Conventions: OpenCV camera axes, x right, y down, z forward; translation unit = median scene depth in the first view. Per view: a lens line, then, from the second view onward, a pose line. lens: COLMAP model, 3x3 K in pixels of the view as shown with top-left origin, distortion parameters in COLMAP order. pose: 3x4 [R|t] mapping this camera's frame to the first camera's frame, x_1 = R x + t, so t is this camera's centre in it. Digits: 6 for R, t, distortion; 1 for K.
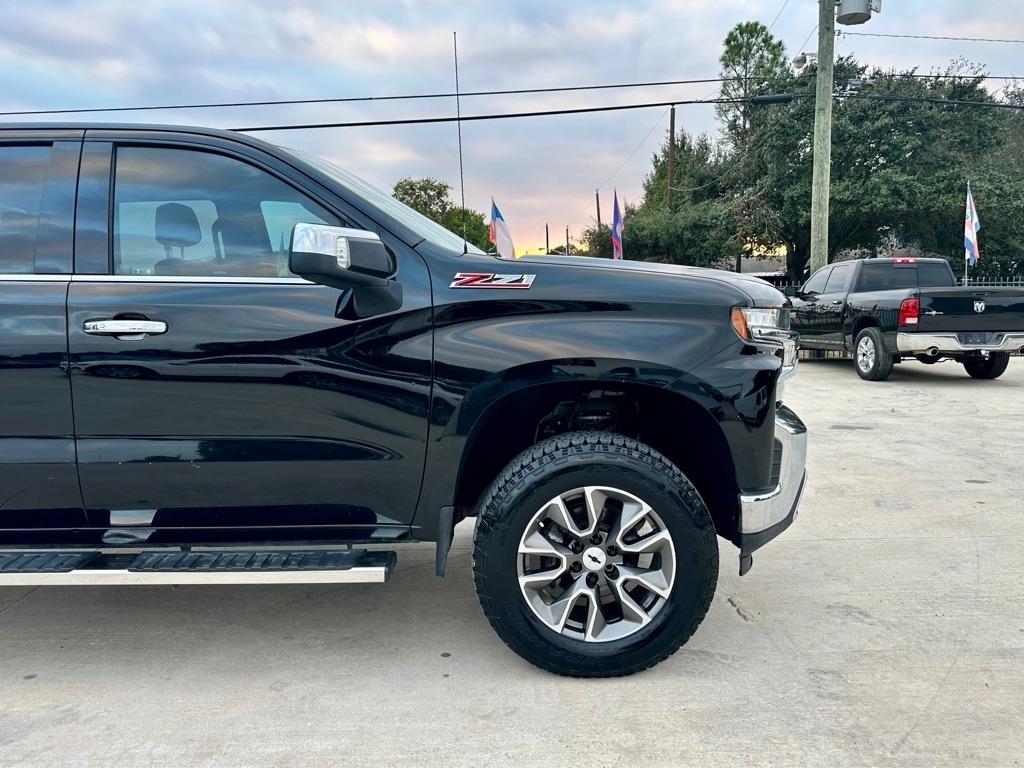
lens RADIAL K [[746.1, 0, 505.1], [0, 746.1, 382.2], [0, 0, 1]] dist [0.039597, -0.052614]
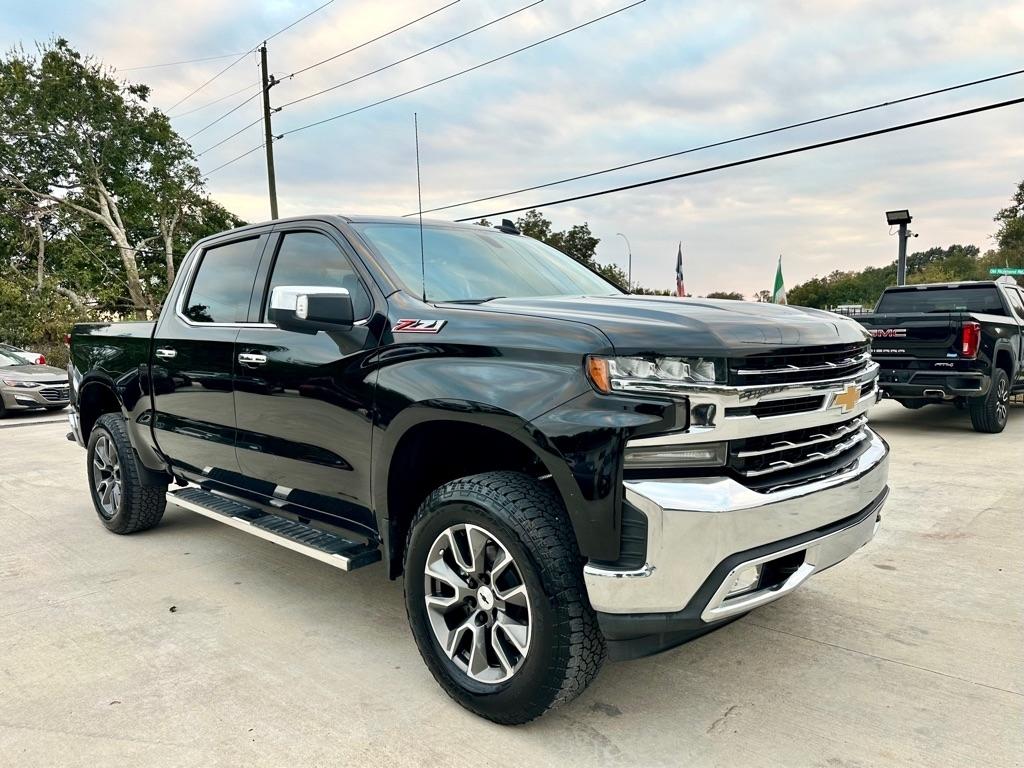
lens RADIAL K [[730.0, 0, 503.8], [0, 730.0, 386.8], [0, 0, 1]] dist [0.044482, -0.057874]
pose [[0.716930, 0.053687, -0.695074, 0.118643], [-0.066731, 0.997737, 0.008236, -0.008729], [0.693944, 0.040478, 0.718891, 0.042387]]
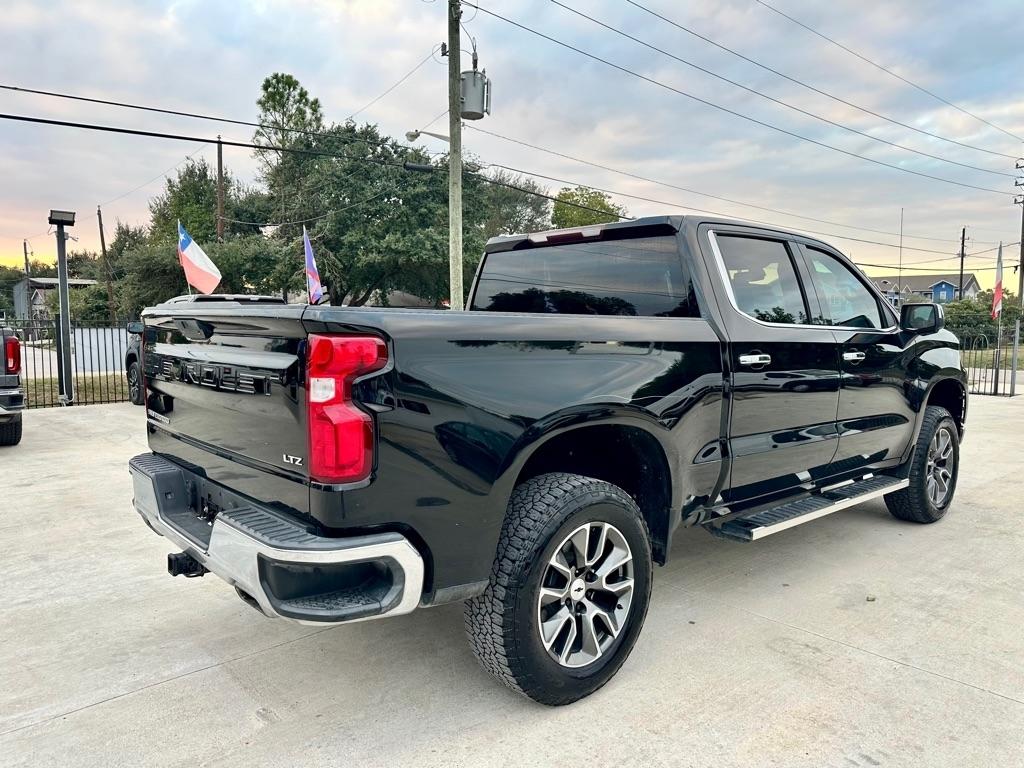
lens RADIAL K [[730.0, 0, 507.0], [0, 730.0, 394.7], [0, 0, 1]] dist [0.044482, -0.057874]
pose [[0.742622, -0.045459, 0.668166, -0.308830], [0.059759, 0.998212, 0.001495, -0.004750], [-0.667039, 0.038819, 0.744010, 0.037571]]
